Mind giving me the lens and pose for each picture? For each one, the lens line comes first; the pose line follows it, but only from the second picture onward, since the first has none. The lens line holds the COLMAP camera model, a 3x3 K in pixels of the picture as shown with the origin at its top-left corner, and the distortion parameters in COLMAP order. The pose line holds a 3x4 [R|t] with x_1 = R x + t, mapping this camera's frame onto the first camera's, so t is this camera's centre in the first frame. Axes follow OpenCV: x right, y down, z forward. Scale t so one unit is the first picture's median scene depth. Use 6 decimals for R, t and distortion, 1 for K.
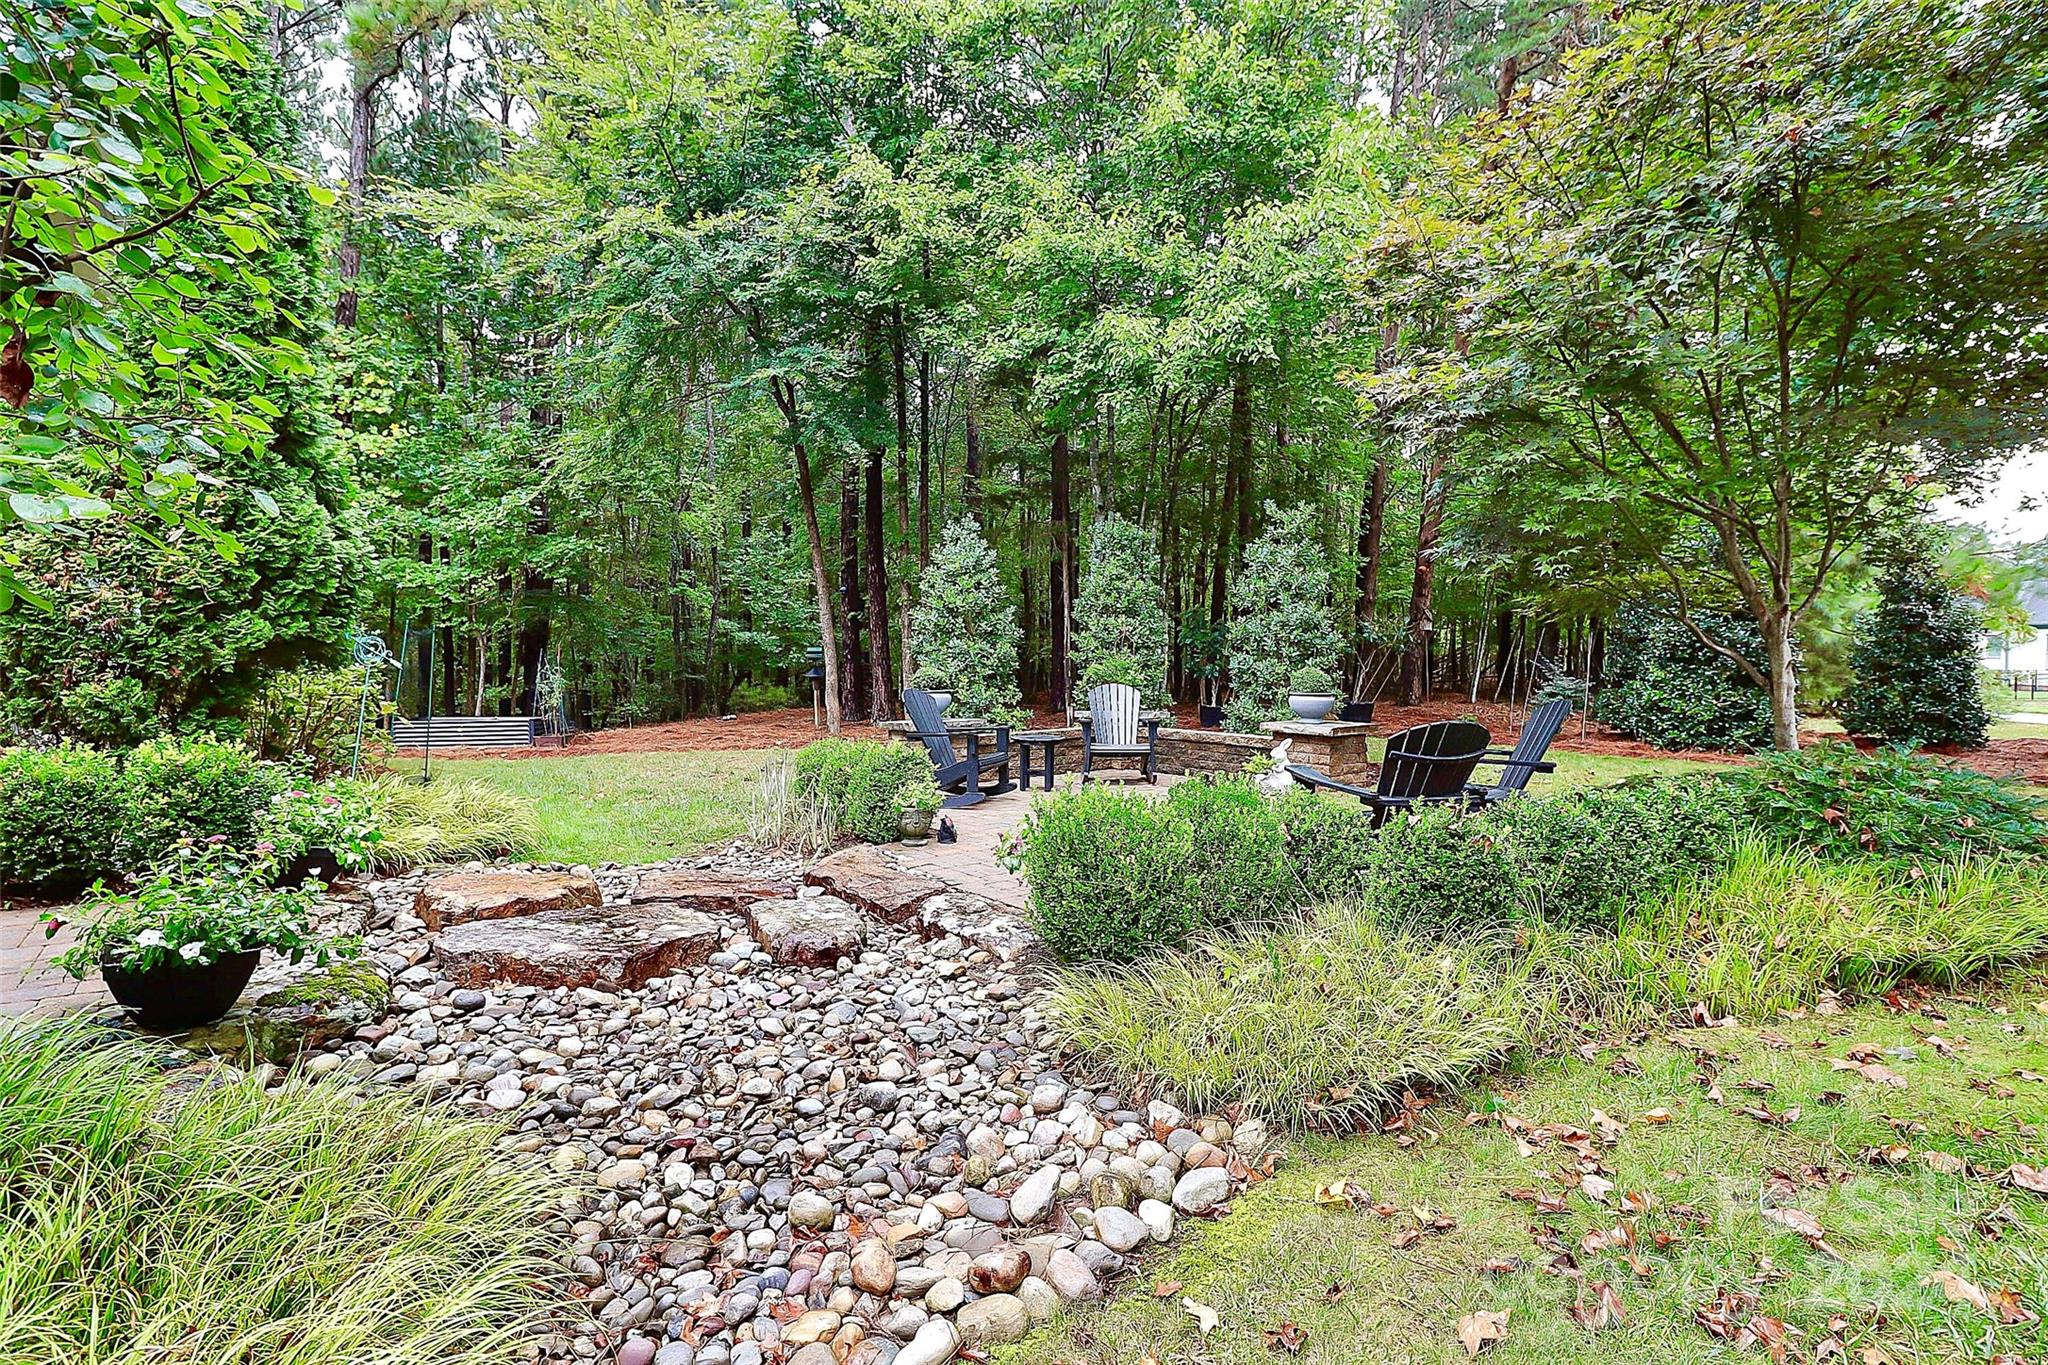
lens RADIAL K [[972.5, 0, 1036.9], [0, 972.5, 666.8], [0, 0, 1]] dist [-0.002484, -0.010755]
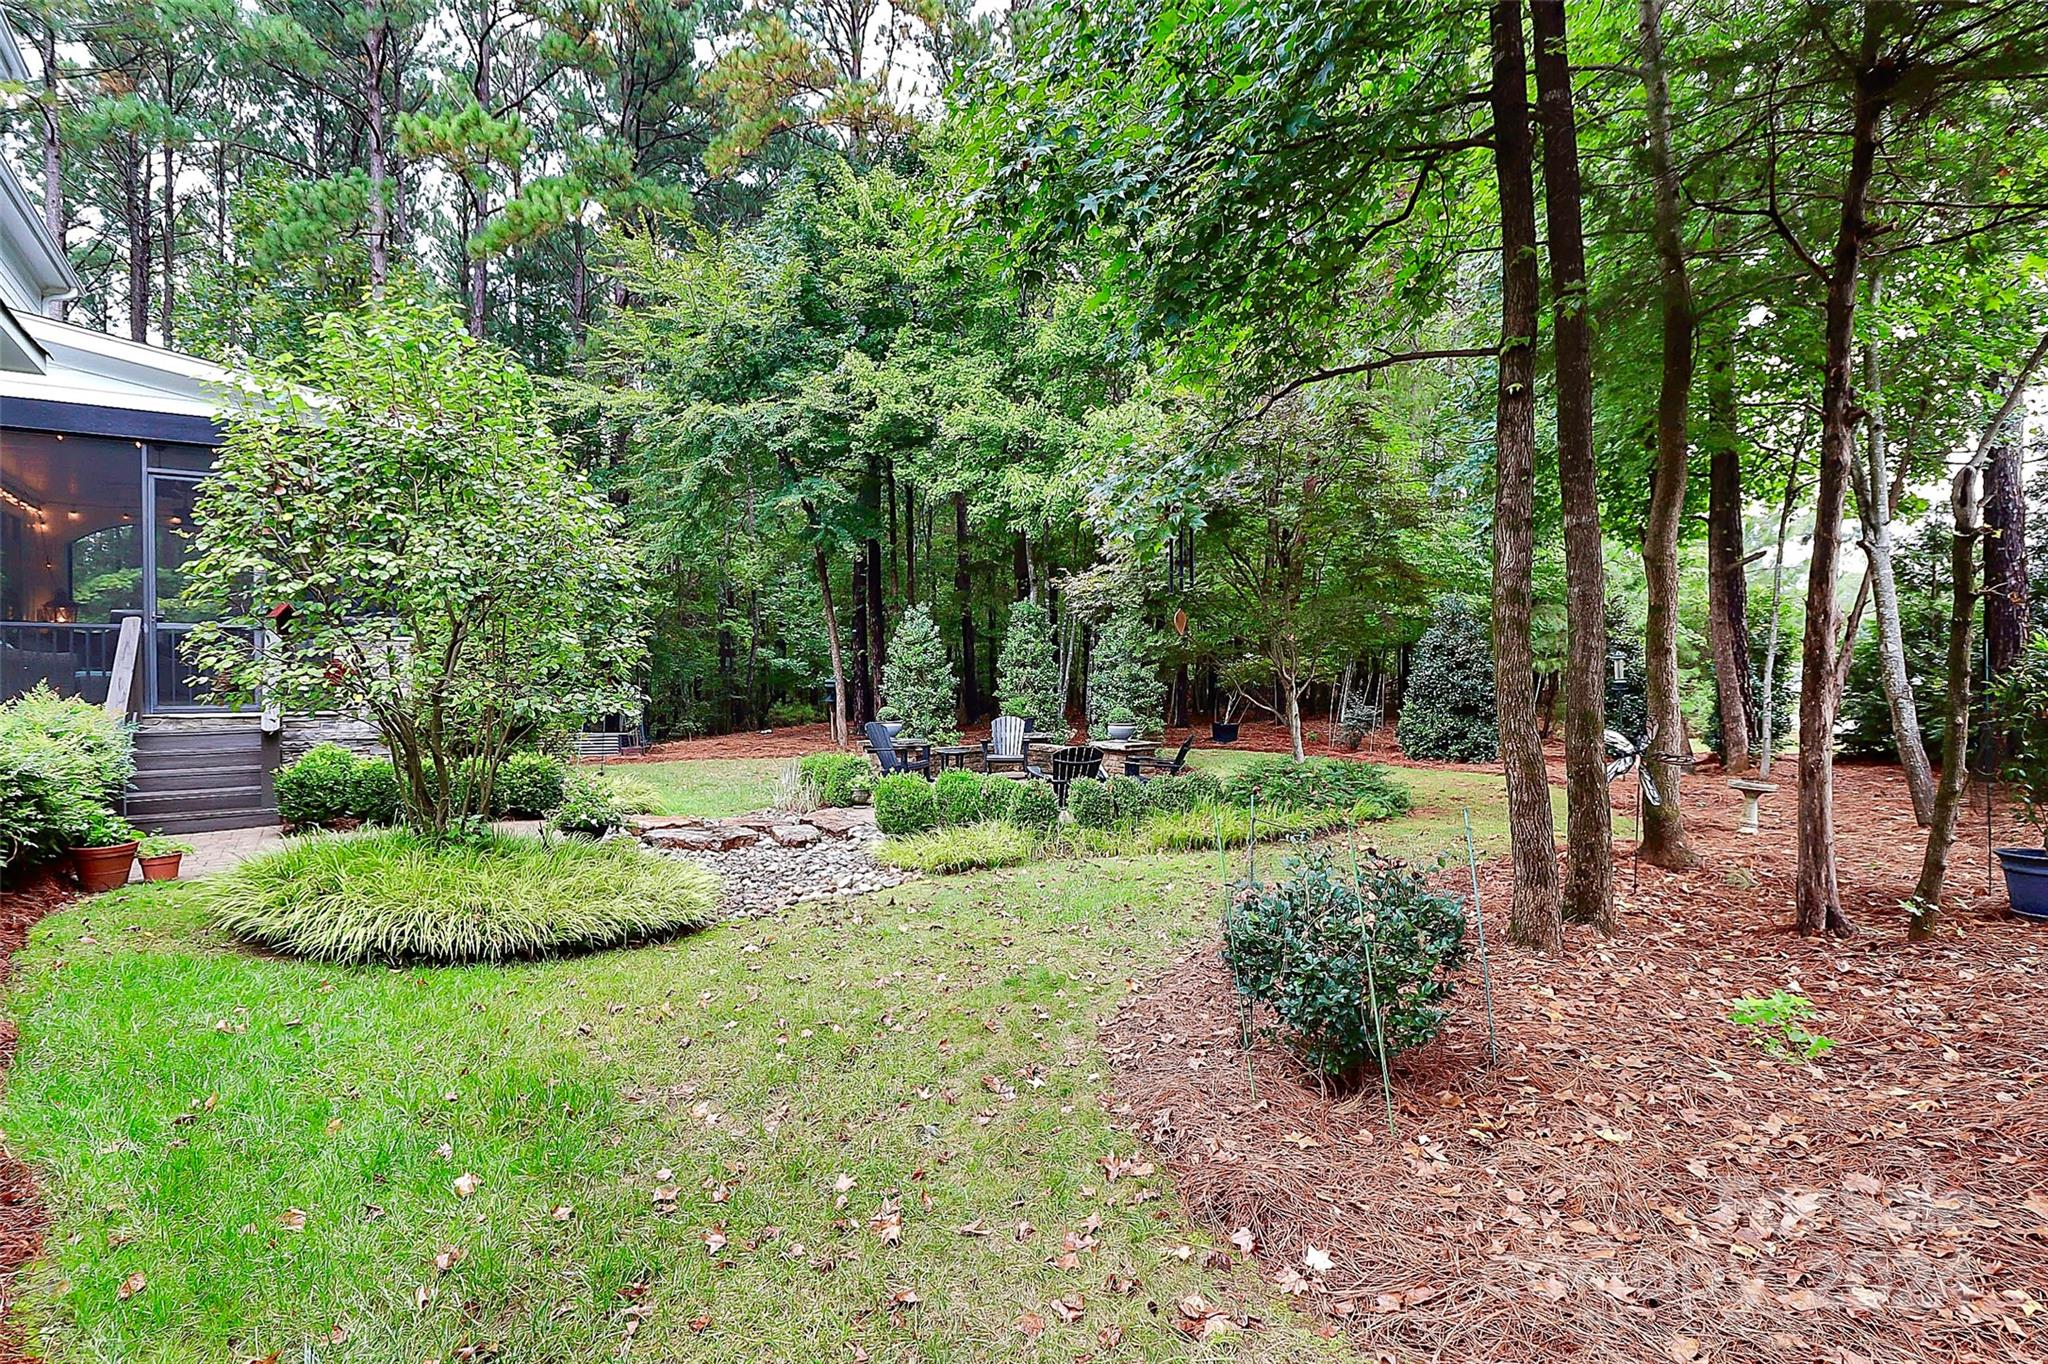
lens RADIAL K [[972.5, 0, 1029.0], [0, 972.5, 676.7], [0, 0, 1]] dist [-0.002484, -0.010755]
pose [[0.999014, -0.002064, -0.044356, 0.156548], [0.002140, 0.999996, 0.001655, -0.041593], [0.044352, -0.001749, 0.999014, -0.478254]]
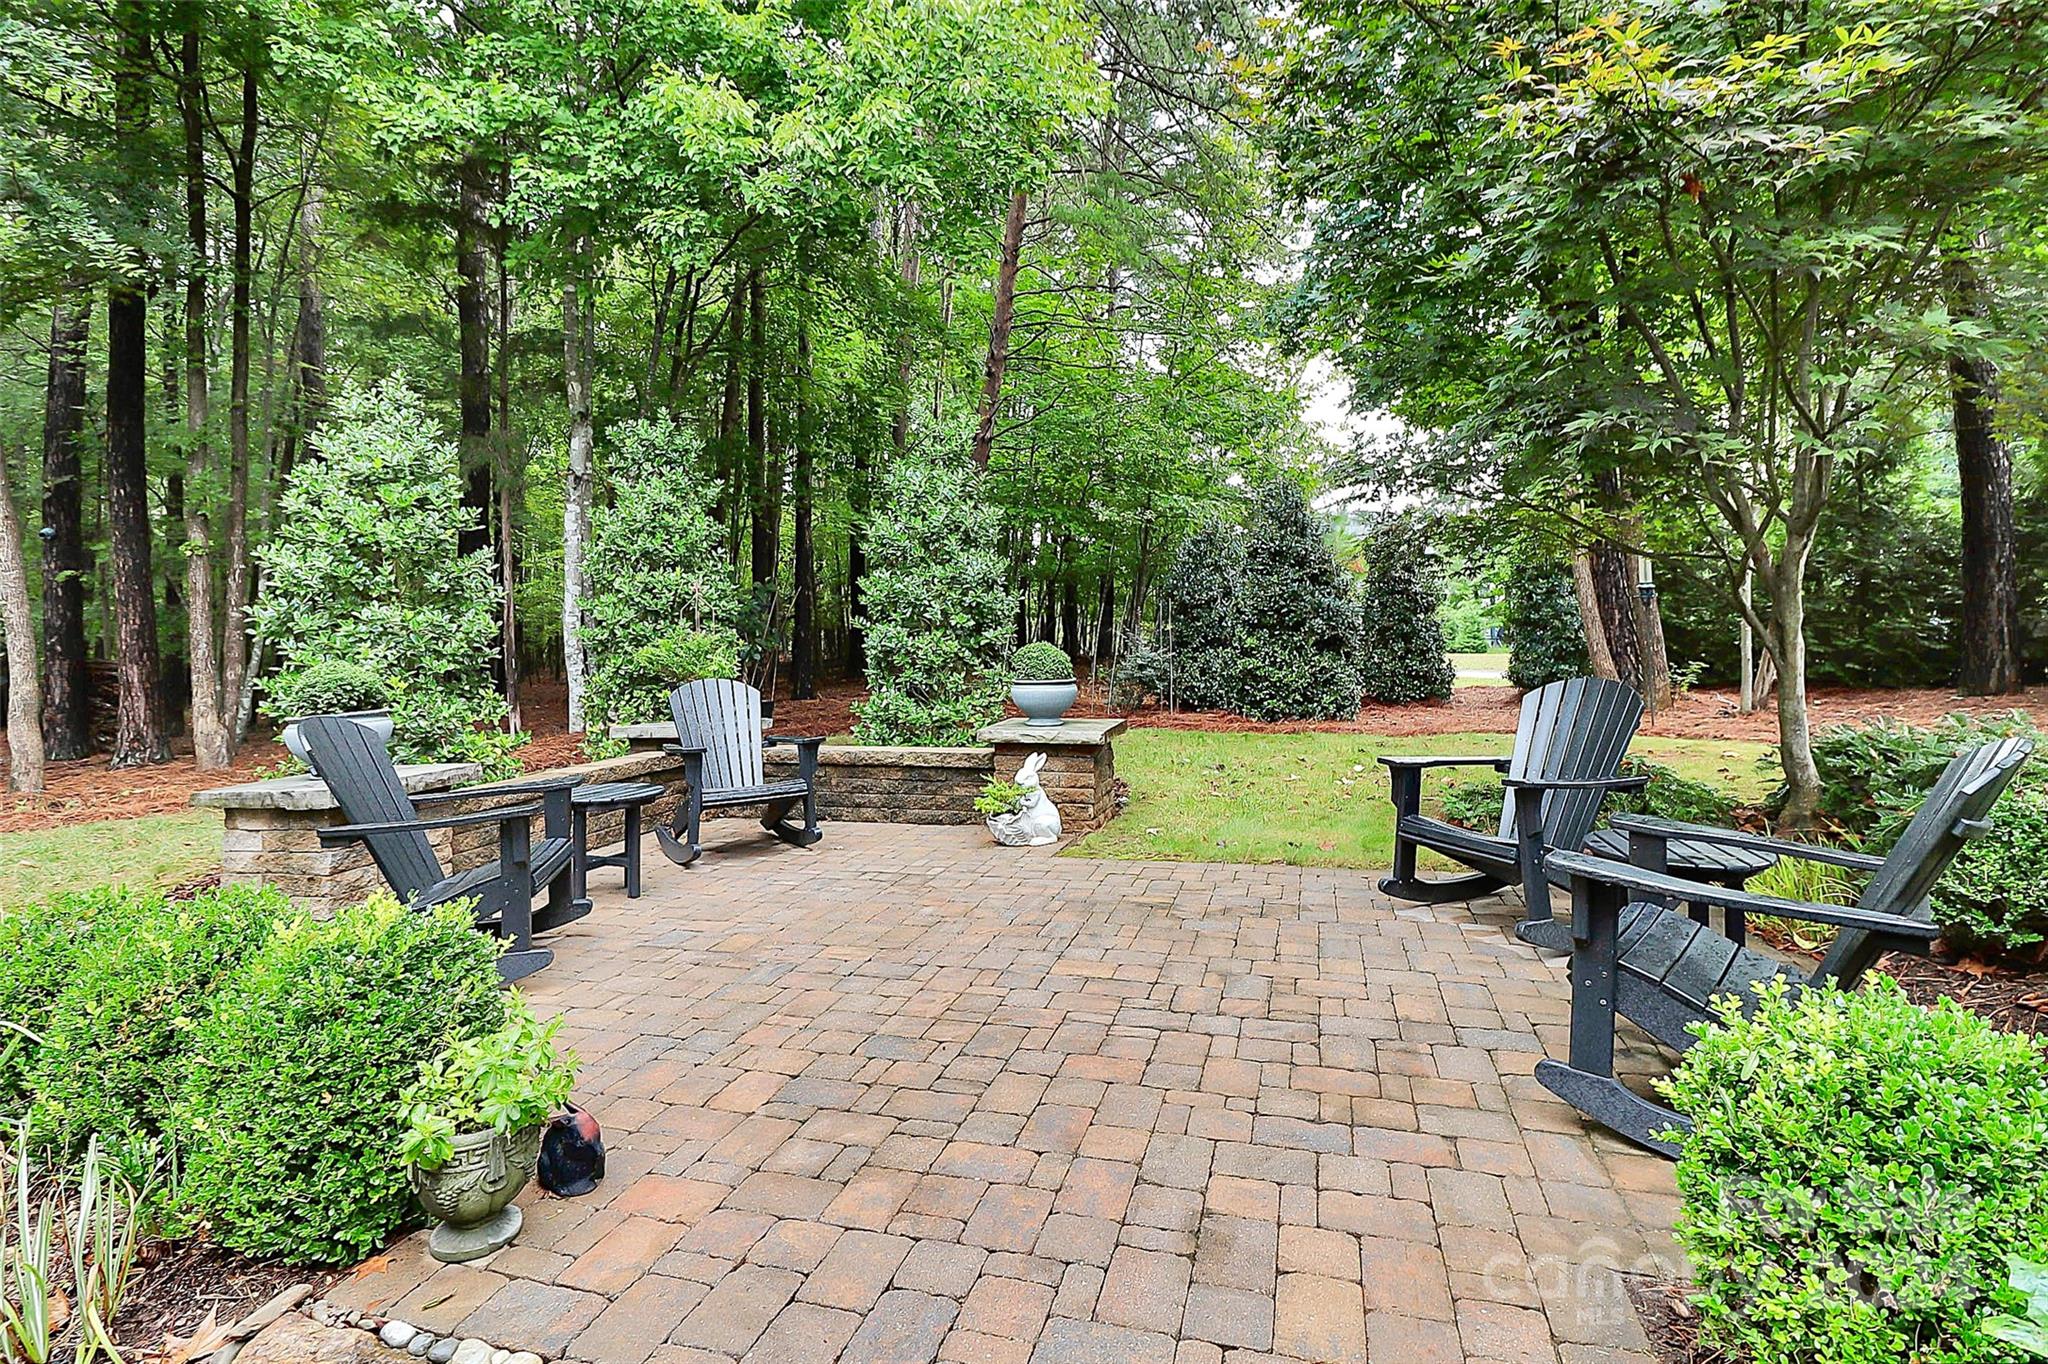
lens RADIAL K [[972.5, 0, 1032.2], [0, 972.5, 600.9], [0, 0, 1]] dist [-0.002484, -0.010755]
pose [[0.817632, -0.000635, 0.575740, -0.087156], [0.027307, 0.998917, -0.037679, -0.001925], [-0.575093, 0.046529, 0.816764, 0.354641]]
